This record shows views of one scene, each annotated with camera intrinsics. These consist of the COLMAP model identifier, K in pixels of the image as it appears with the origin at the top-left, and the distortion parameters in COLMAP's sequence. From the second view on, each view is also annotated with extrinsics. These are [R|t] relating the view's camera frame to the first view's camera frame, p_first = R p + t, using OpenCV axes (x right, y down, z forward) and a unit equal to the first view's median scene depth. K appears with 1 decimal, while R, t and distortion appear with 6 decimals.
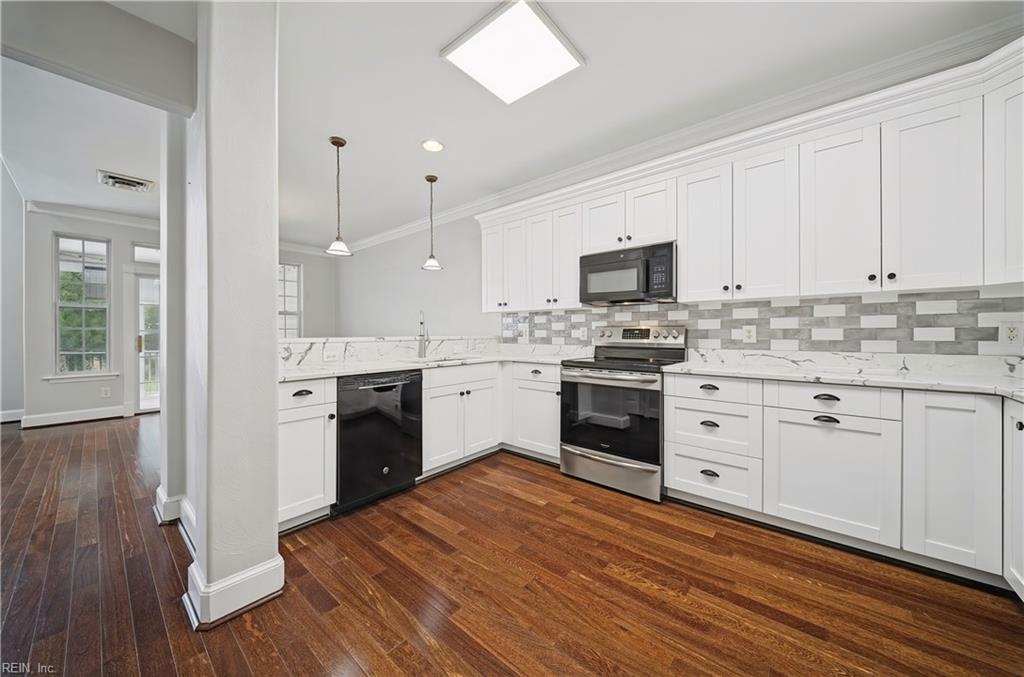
lens RADIAL K [[355.7, 0, 505.4], [0, 355.7, 334.8], [0, 0, 1]] dist [0.003259, -0.003193]
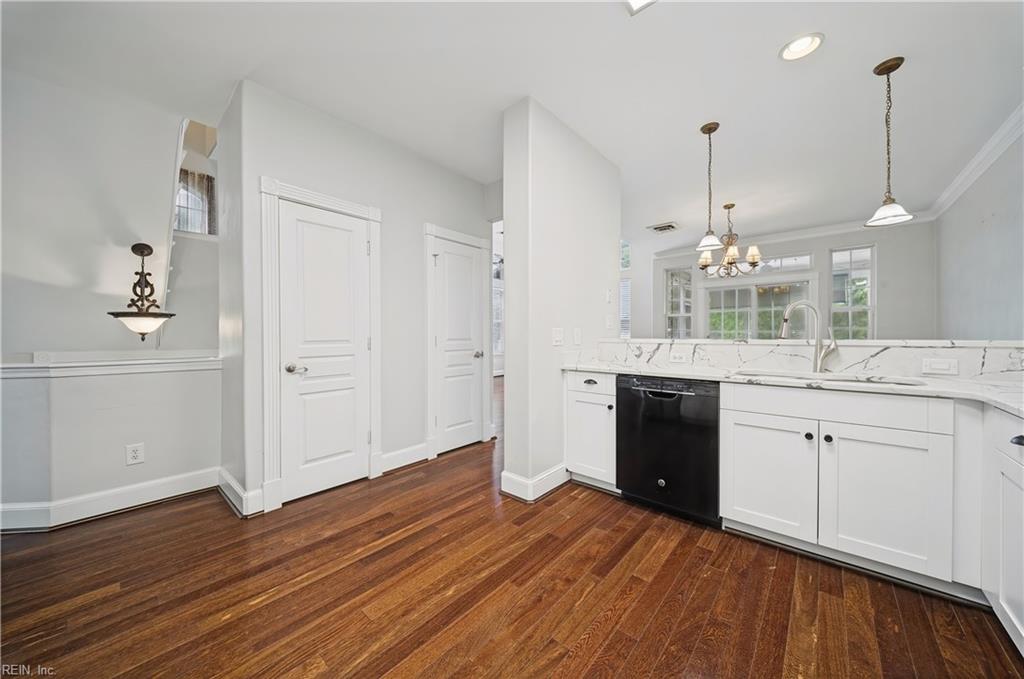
lens RADIAL K [[355.7, 0, 505.7], [0, 355.7, 340.1], [0, 0, 1]] dist [0.003259, -0.003193]
pose [[-0.017041, 0.016989, -0.999710, 0.572986], [-0.003983, 0.999847, 0.017059, -0.004328], [0.999847, 0.004272, -0.016970, 0.589369]]
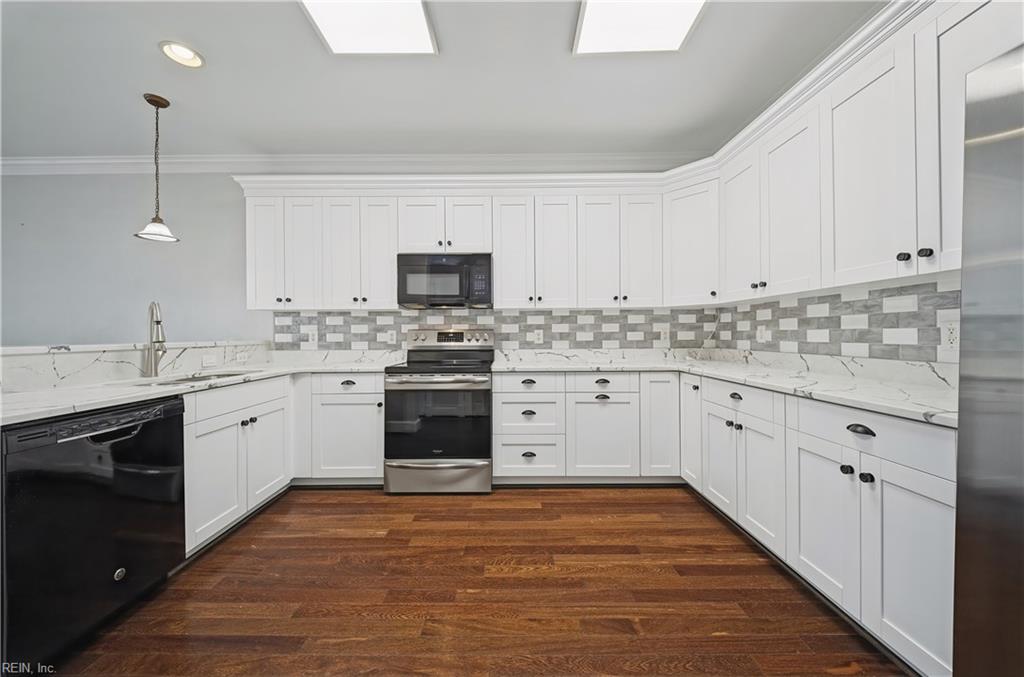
lens RADIAL K [[355.7, 0, 504.0], [0, 355.7, 336.4], [0, 0, 1]] dist [0.003259, -0.003193]
pose [[0.758436, -0.004739, 0.651730, -0.227503], [0.008229, 0.999963, -0.002304, -0.000793], [-0.651696, 0.007110, 0.758447, 0.144555]]
